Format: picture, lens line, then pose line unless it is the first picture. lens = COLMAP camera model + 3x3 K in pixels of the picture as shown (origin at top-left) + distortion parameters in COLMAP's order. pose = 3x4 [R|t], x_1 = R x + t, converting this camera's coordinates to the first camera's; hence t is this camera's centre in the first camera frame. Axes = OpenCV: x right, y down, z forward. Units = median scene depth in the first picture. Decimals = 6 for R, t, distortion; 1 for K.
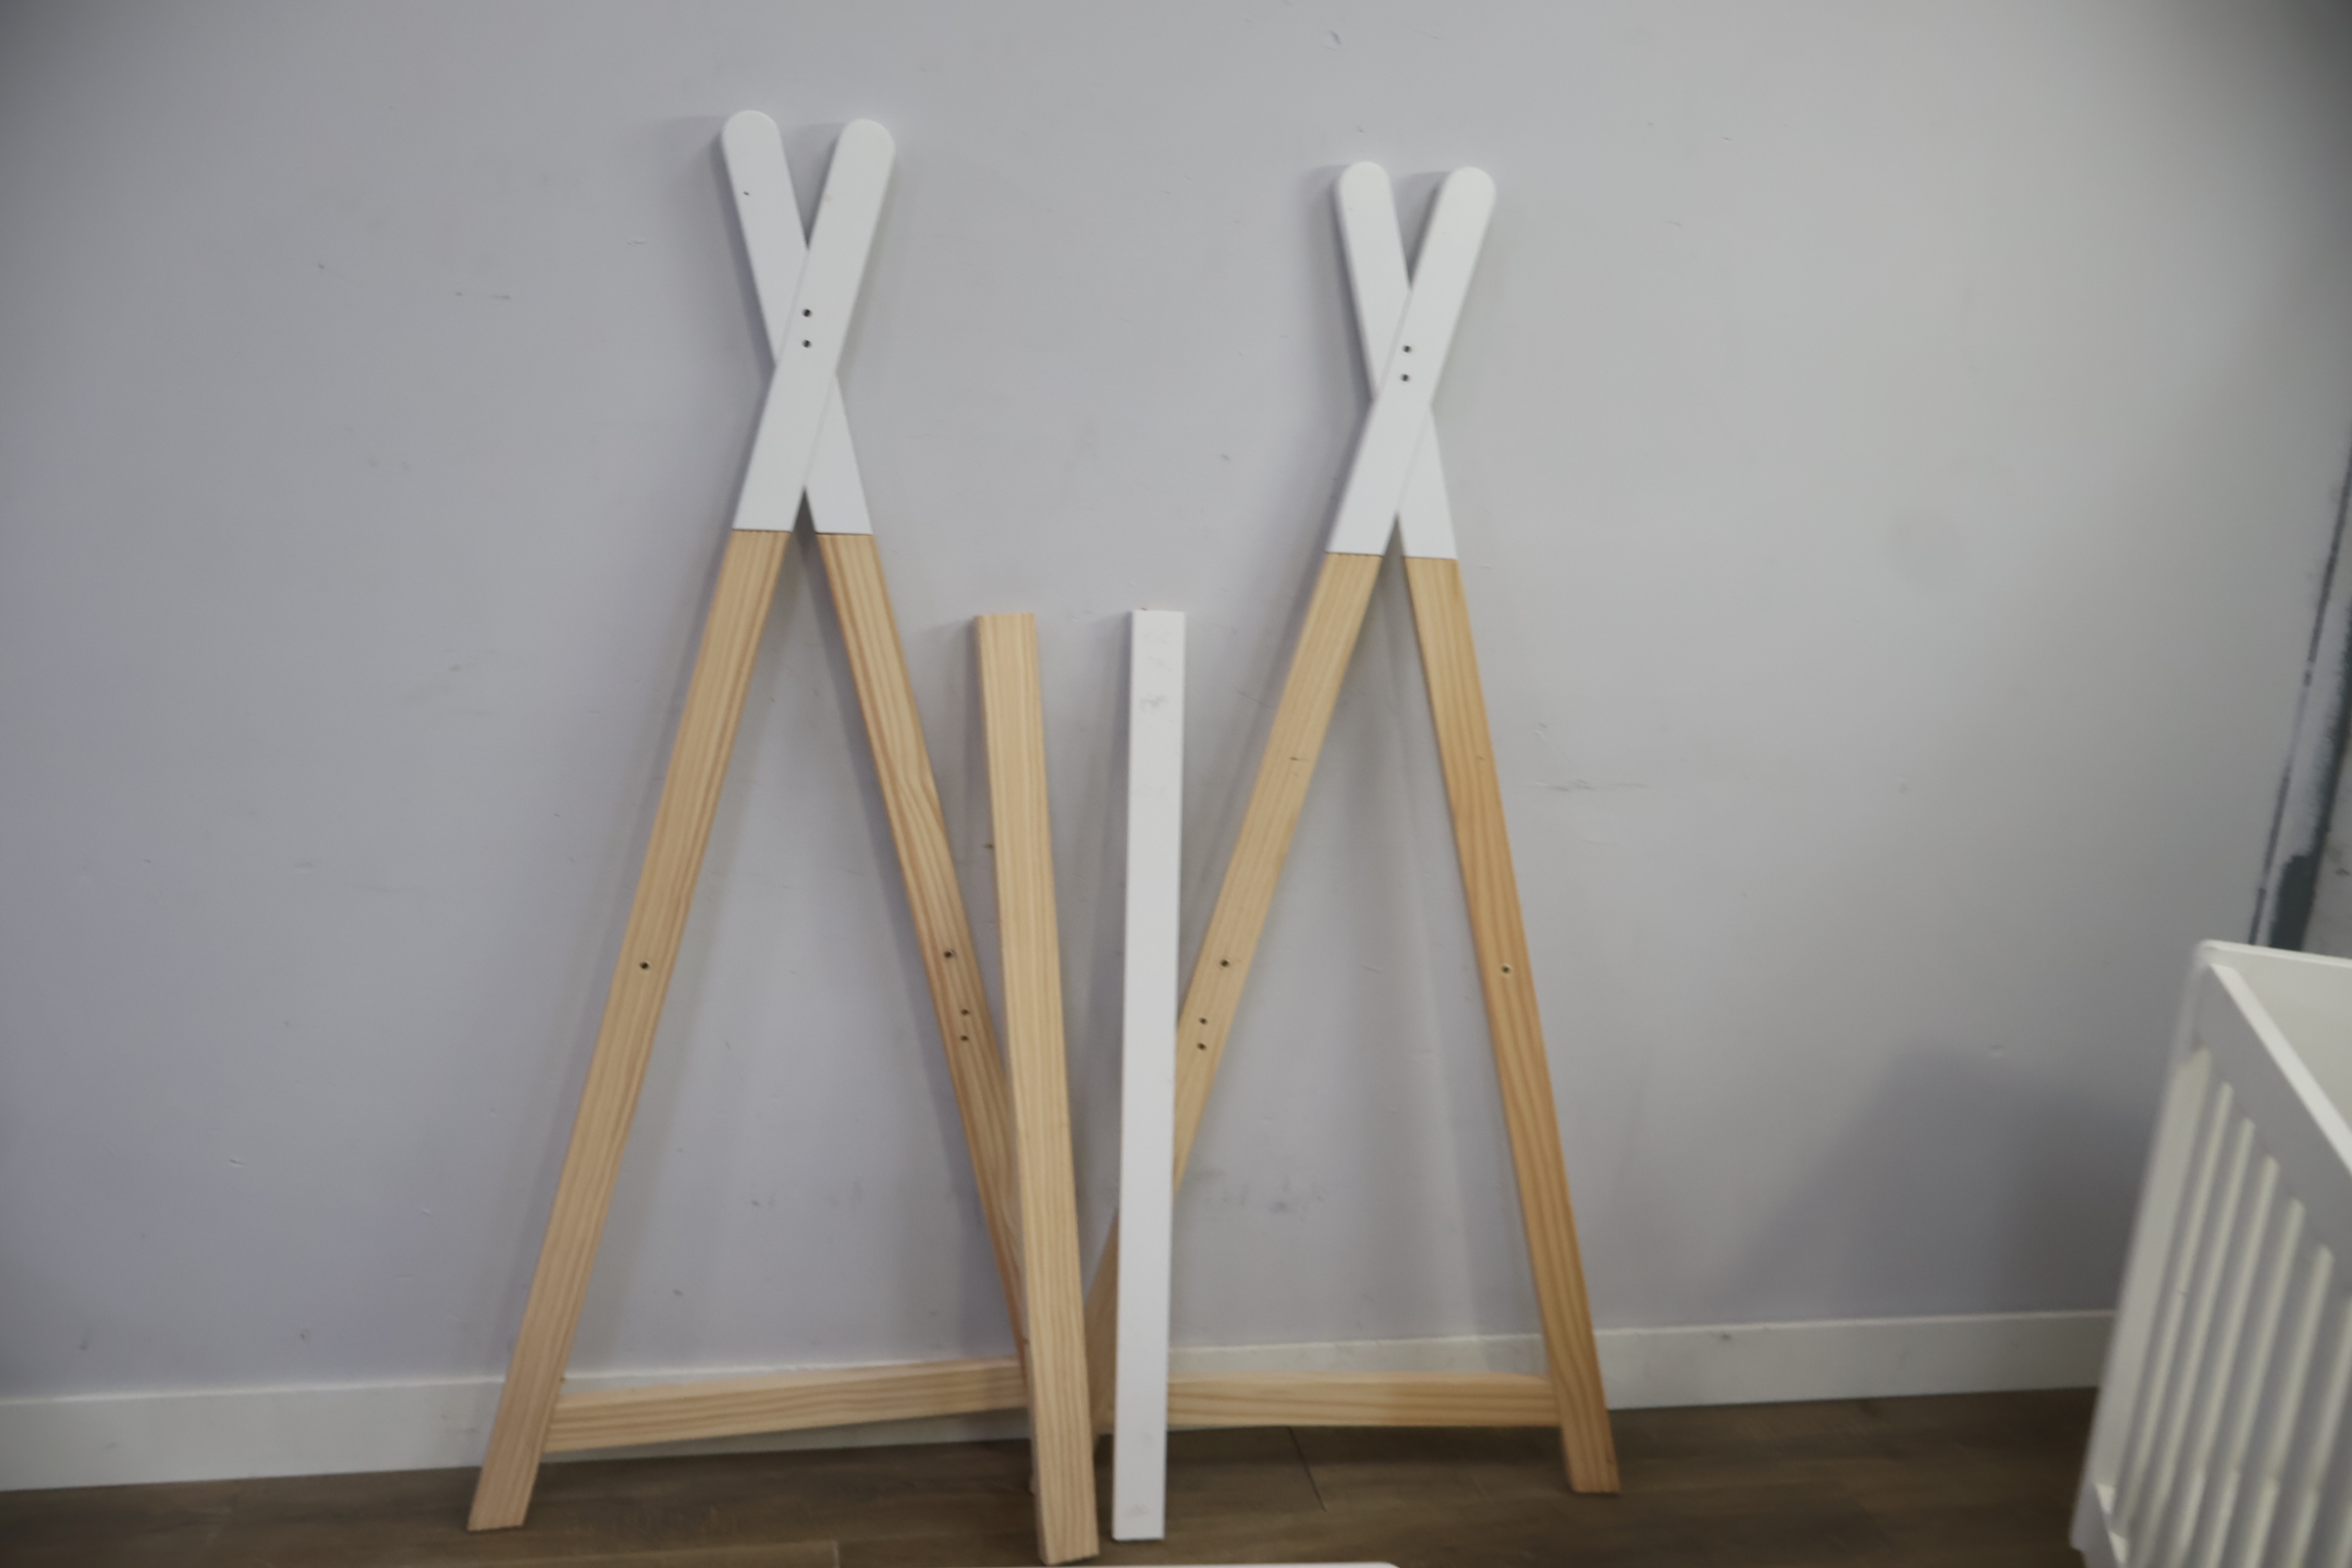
lens RADIAL K [[1968.9, 0, 1185.4], [0, 1968.9, 791.0], [0, 0, 1]] dist [-0.006542, -0.005522]
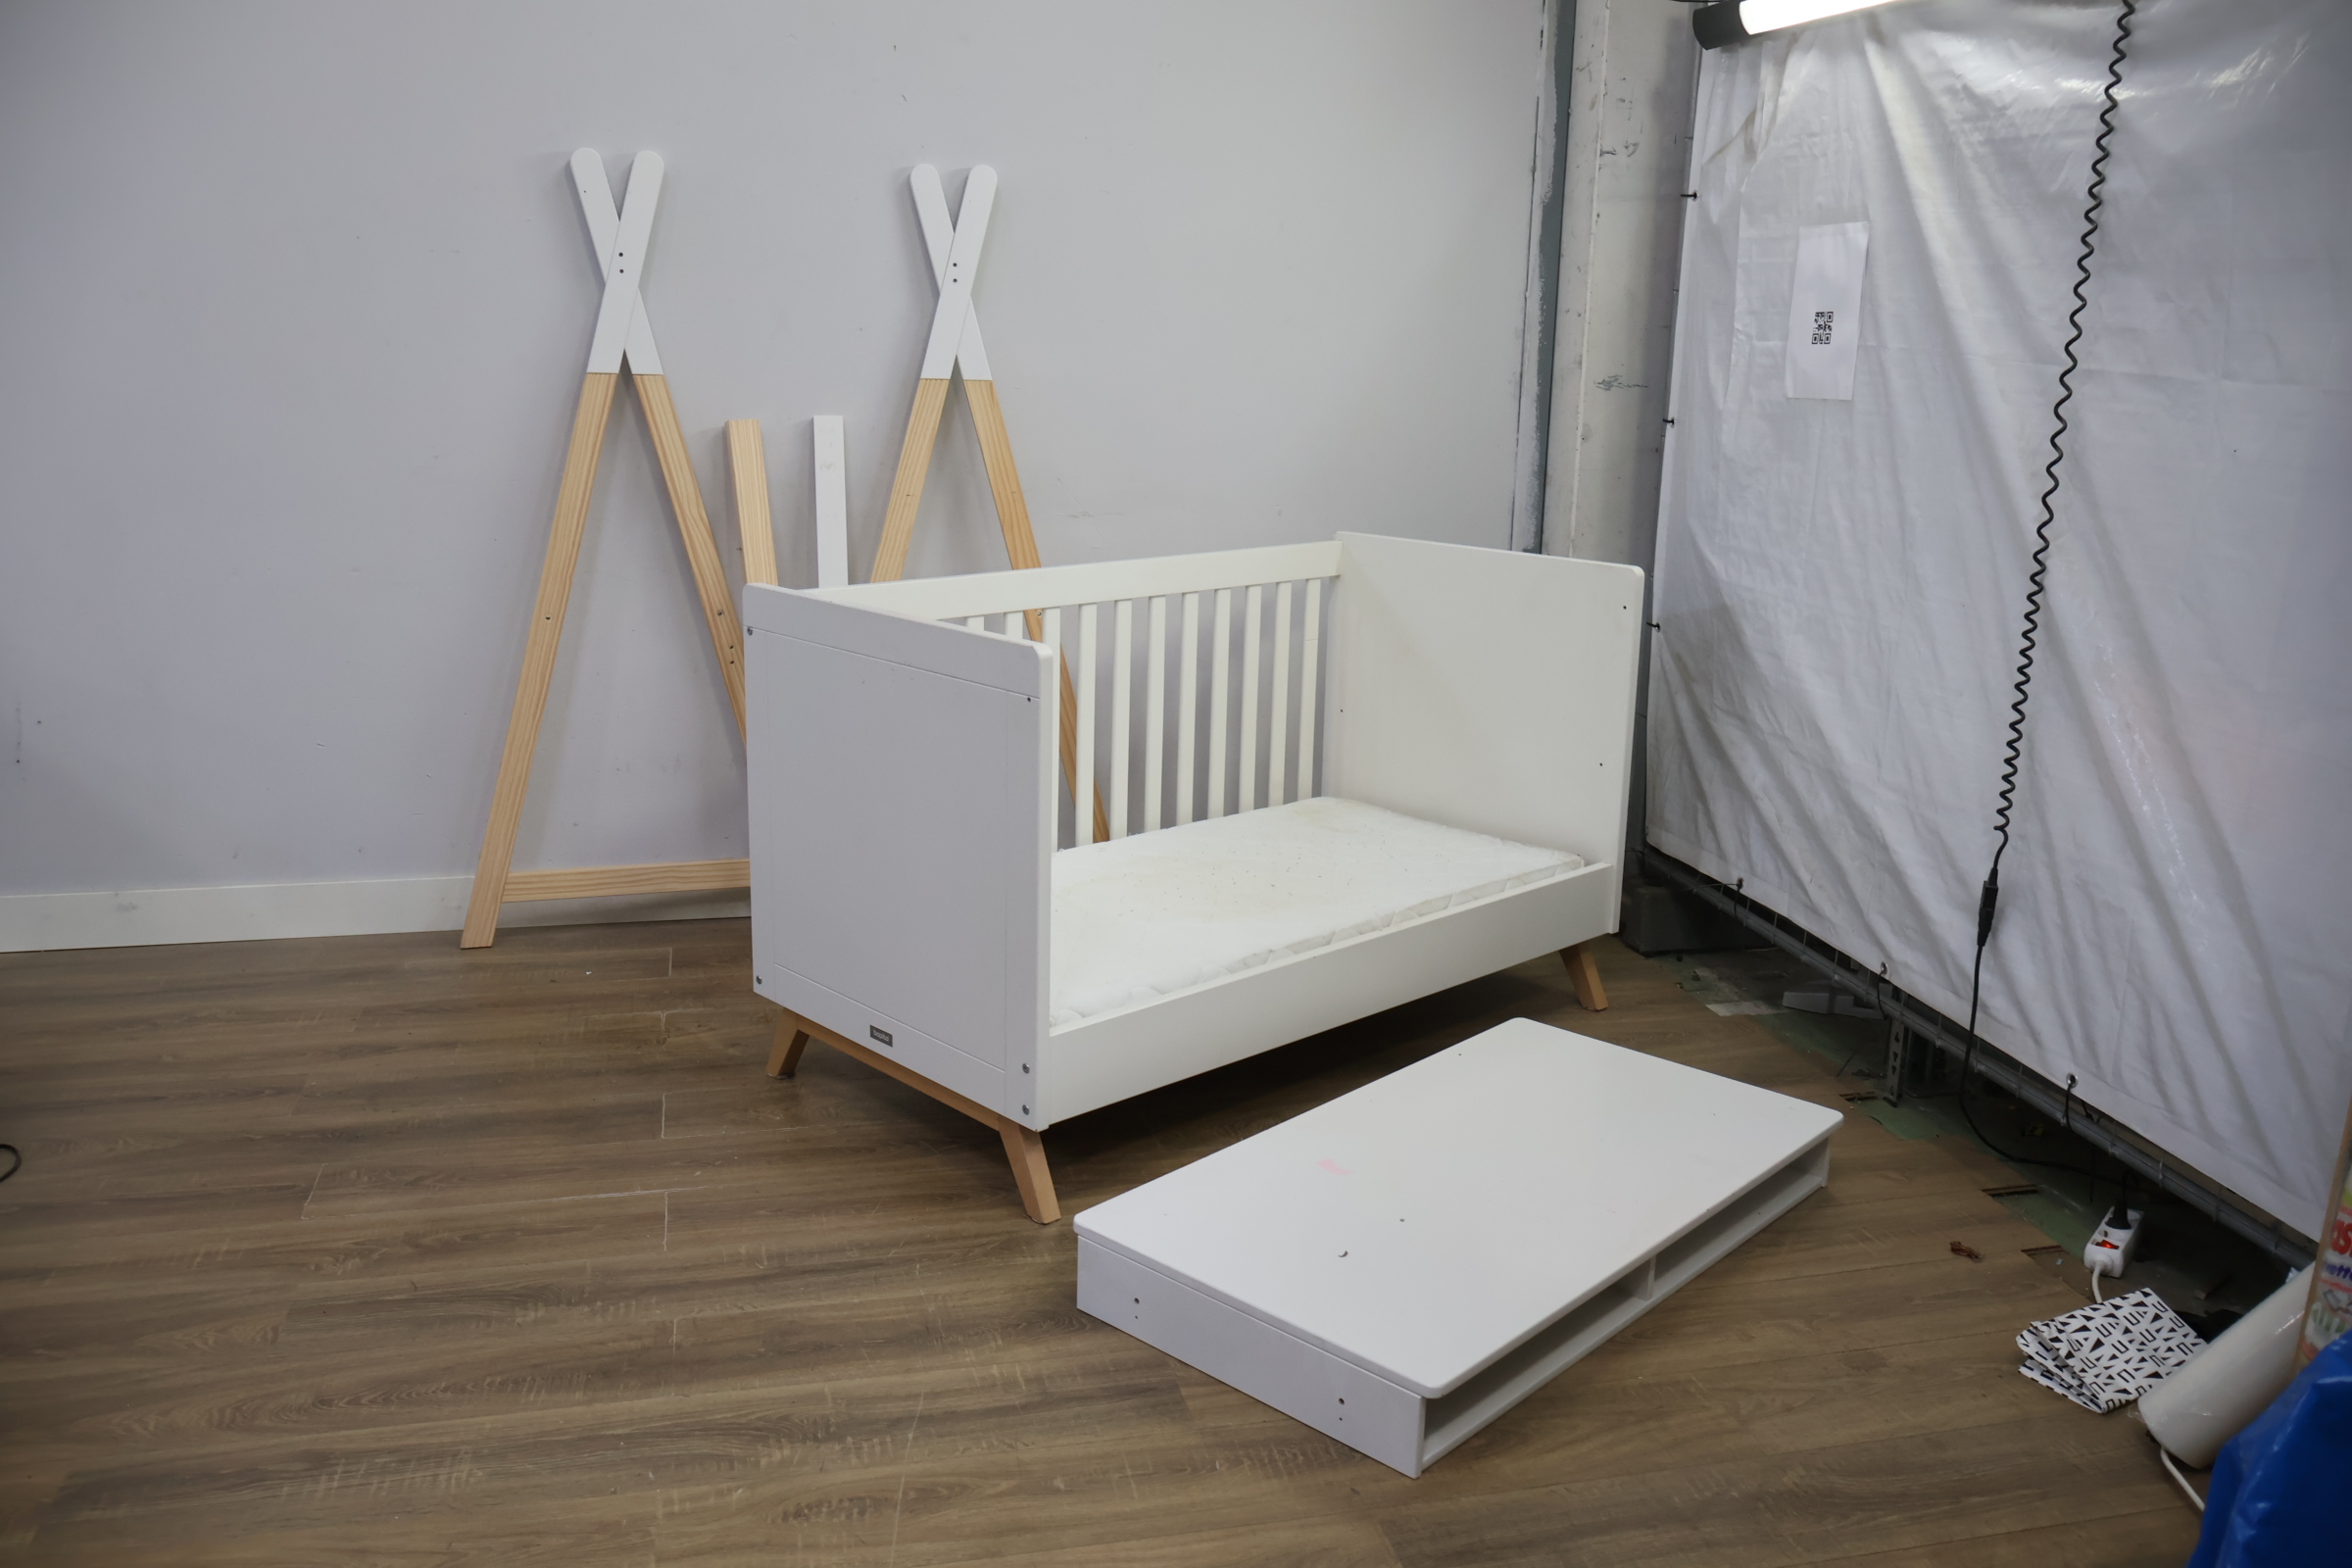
lens RADIAL K [[1984.1, 0, 1181.0], [0, 1984.1, 776.4], [0, 0, 1]] dist [-0.008944, 0.001228]
pose [[0.997837, -0.049763, 0.042945, 0.213884], [0.050738, 0.998472, -0.021903, 0.293661], [-0.041789, 0.024034, 0.998837, -0.816208]]
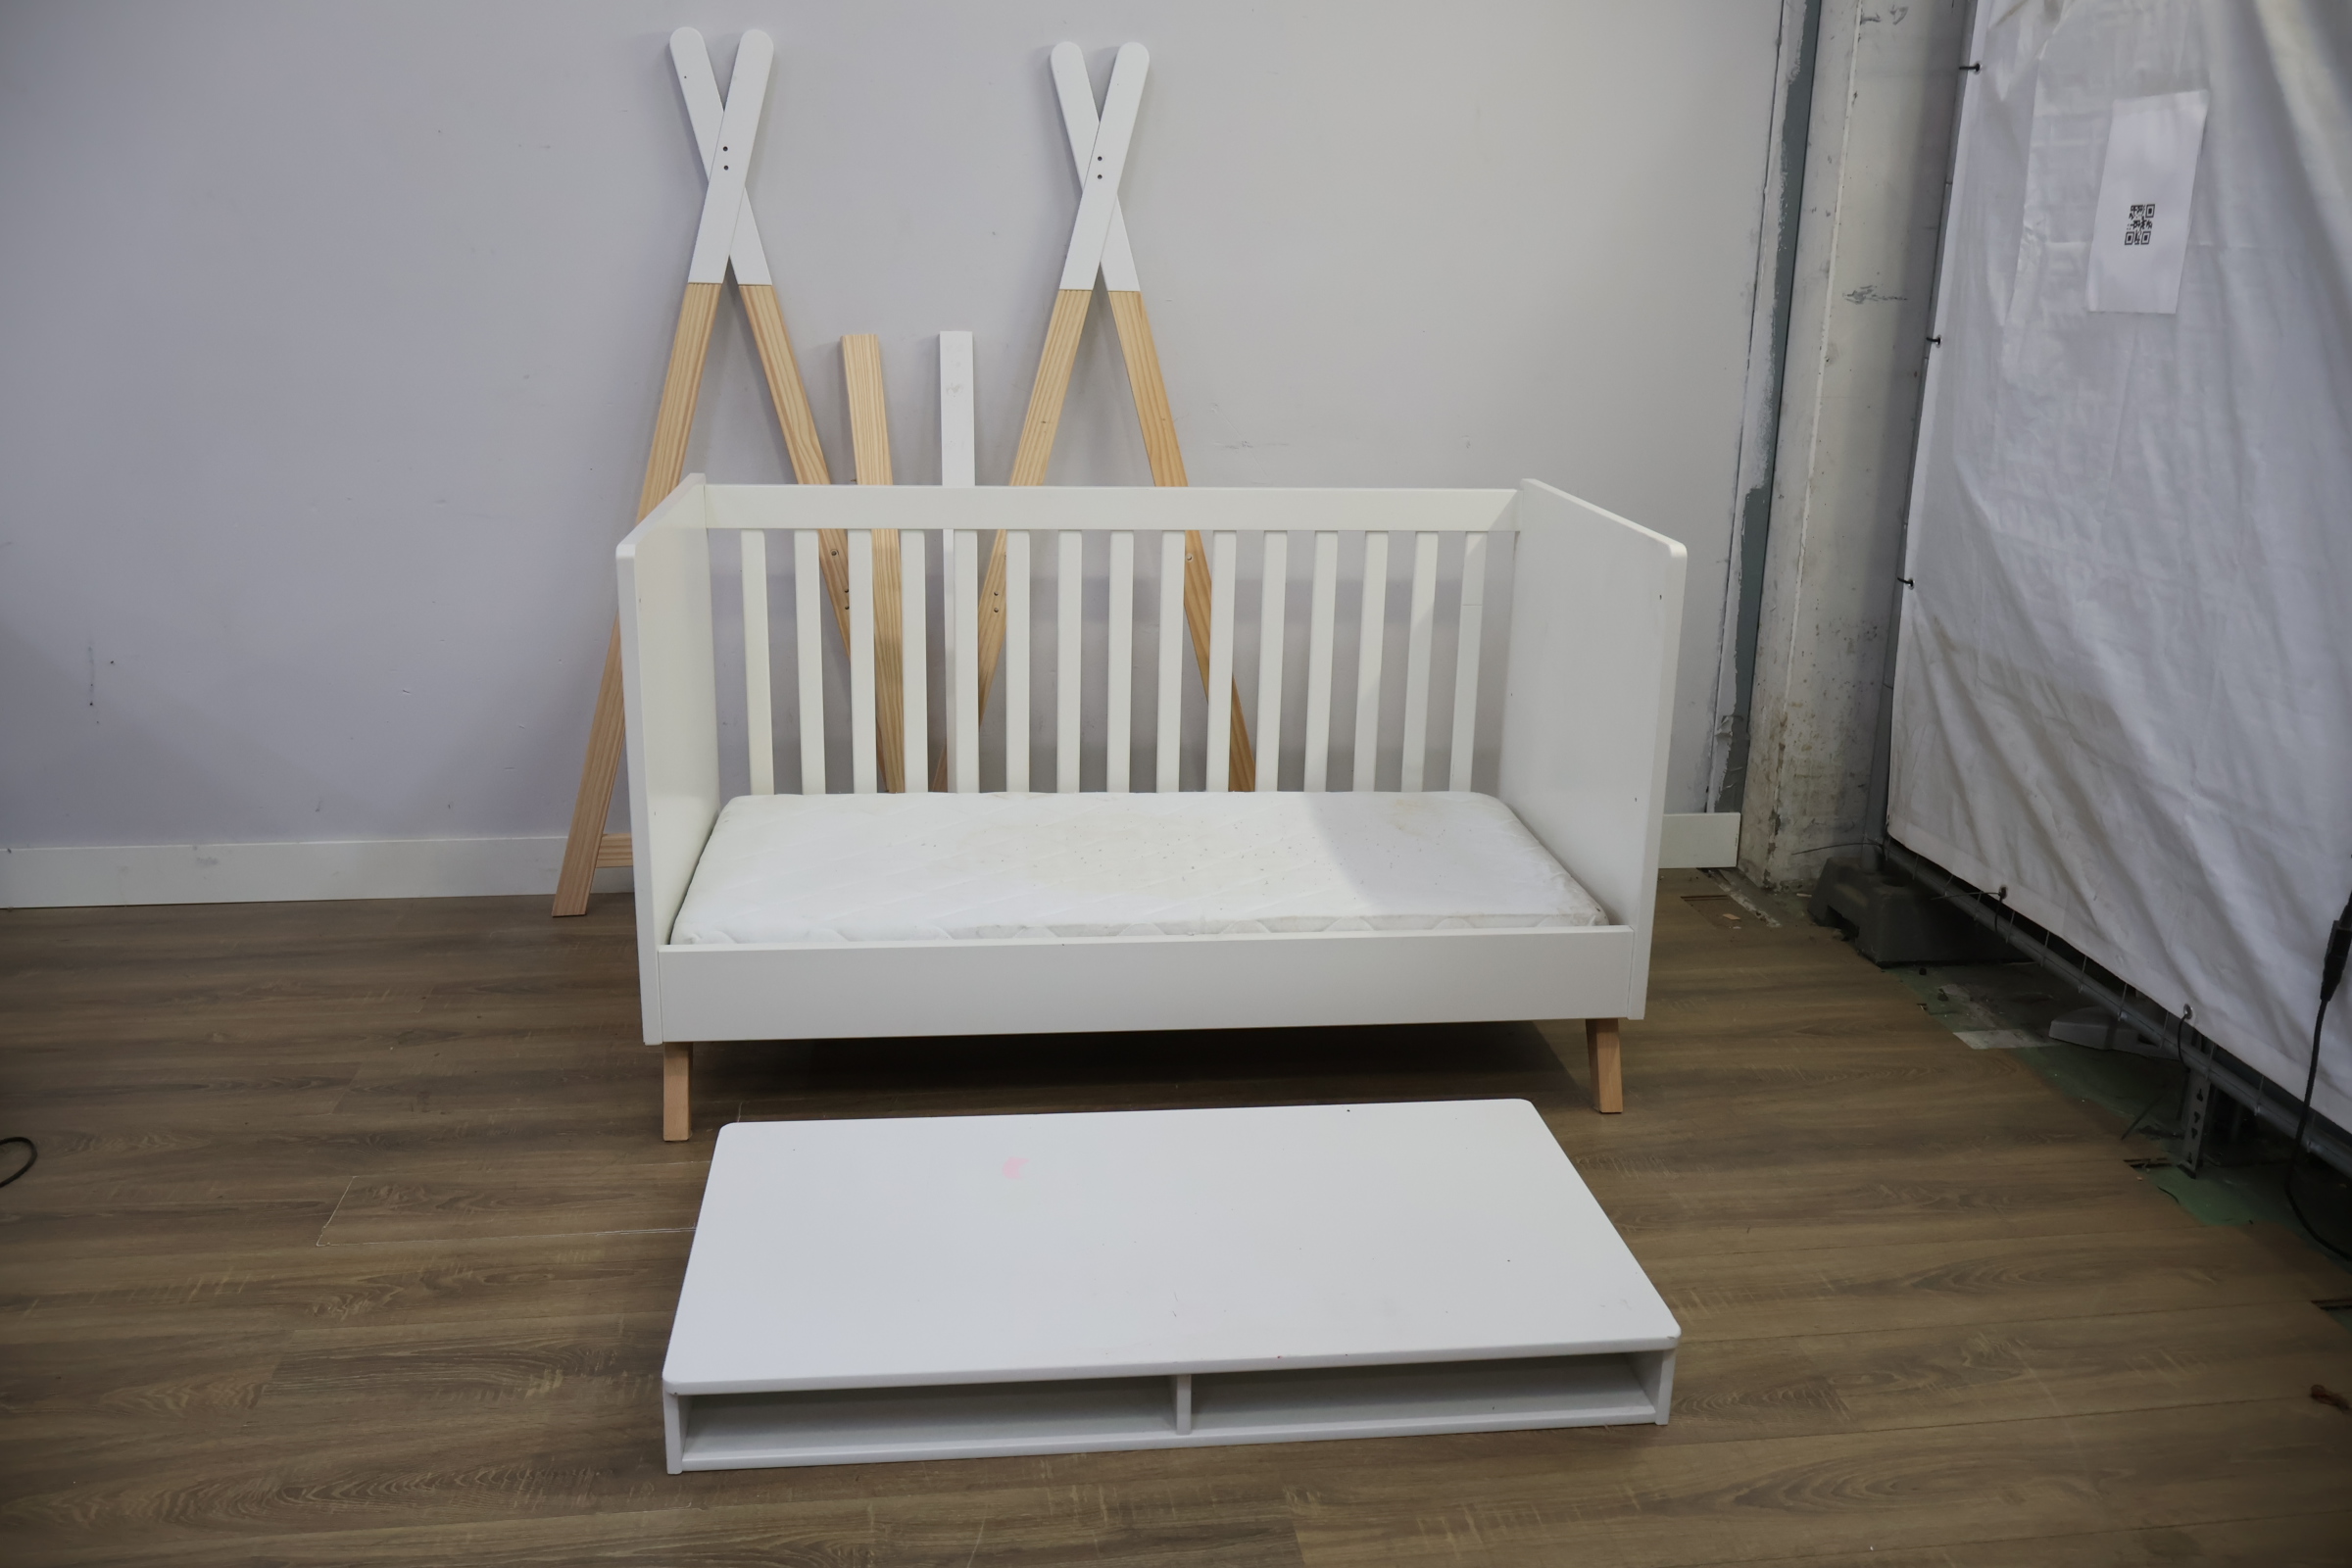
lens RADIAL K [[1981.1, 0, 1168.3], [0, 1981.1, 776.3], [0, 0, 1]] dist [-0.008653, 0.002856]
pose [[0.997546, -0.026029, -0.064993, 0.253685], [0.026986, 0.999539, 0.013879, 0.251899], [0.064602, -0.015599, 0.997789, -0.599872]]
